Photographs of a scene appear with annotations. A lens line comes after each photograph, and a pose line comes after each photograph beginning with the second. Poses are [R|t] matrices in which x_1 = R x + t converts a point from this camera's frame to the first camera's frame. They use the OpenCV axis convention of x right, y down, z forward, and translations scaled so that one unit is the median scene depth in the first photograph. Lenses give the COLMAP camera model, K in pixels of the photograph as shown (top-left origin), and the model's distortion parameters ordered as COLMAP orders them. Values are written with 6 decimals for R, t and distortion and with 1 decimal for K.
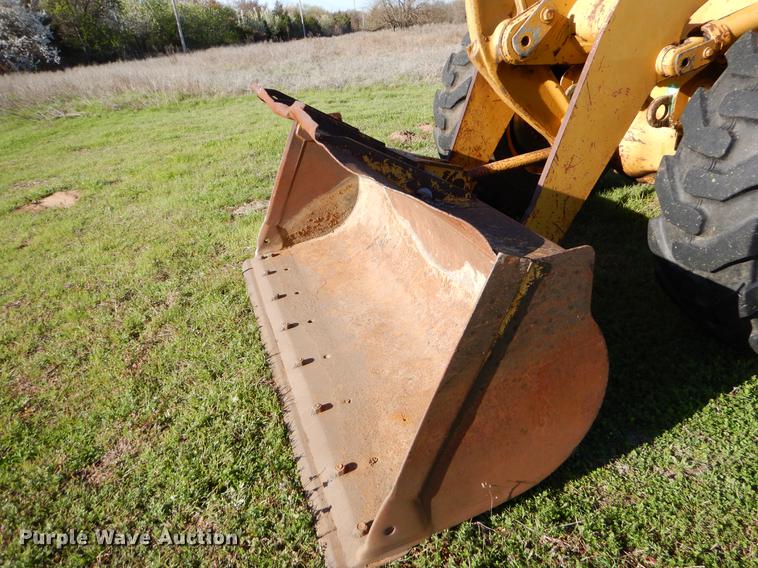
lens RADIAL K [[544.8, 0, 371.6], [0, 544.8, 283.6], [0, 0, 1]] dist [0.014363, -0.011394]
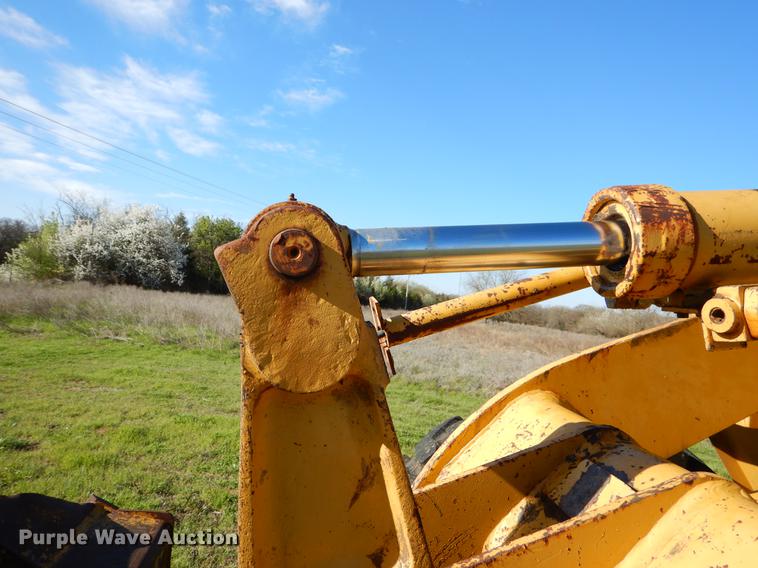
lens RADIAL K [[544.8, 0, 373.0], [0, 544.8, 275.9], [0, 0, 1]] dist [0.014363, -0.011394]
pose [[0.962334, 0.198416, -0.185861, 0.052812], [-0.262300, 0.857396, -0.442800, -0.092969], [0.071498, 0.474873, 0.877145, 0.121582]]
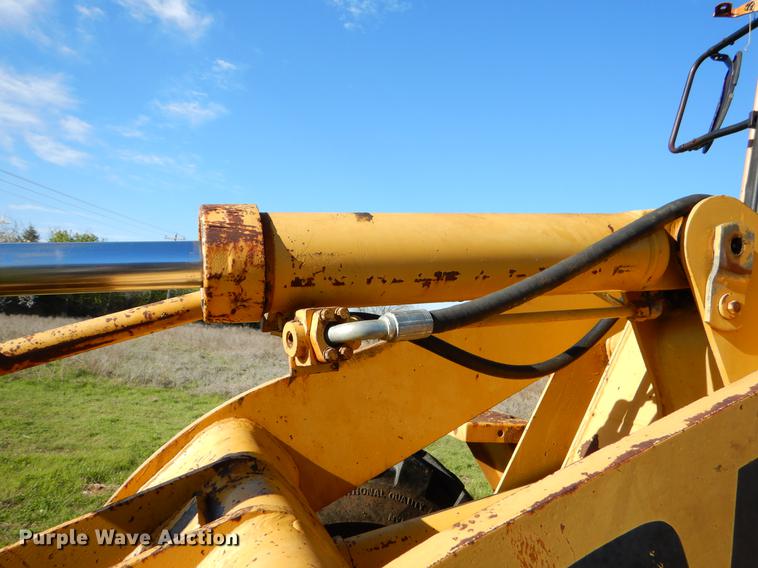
lens RADIAL K [[544.8, 0, 375.7], [0, 544.8, 273.6], [0, 0, 1]] dist [0.014363, -0.011394]
pose [[0.980676, 0.195090, 0.014630, 0.085400], [-0.158968, 0.838219, -0.521650, -0.102592], [-0.114032, 0.509244, 0.853034, 0.124573]]
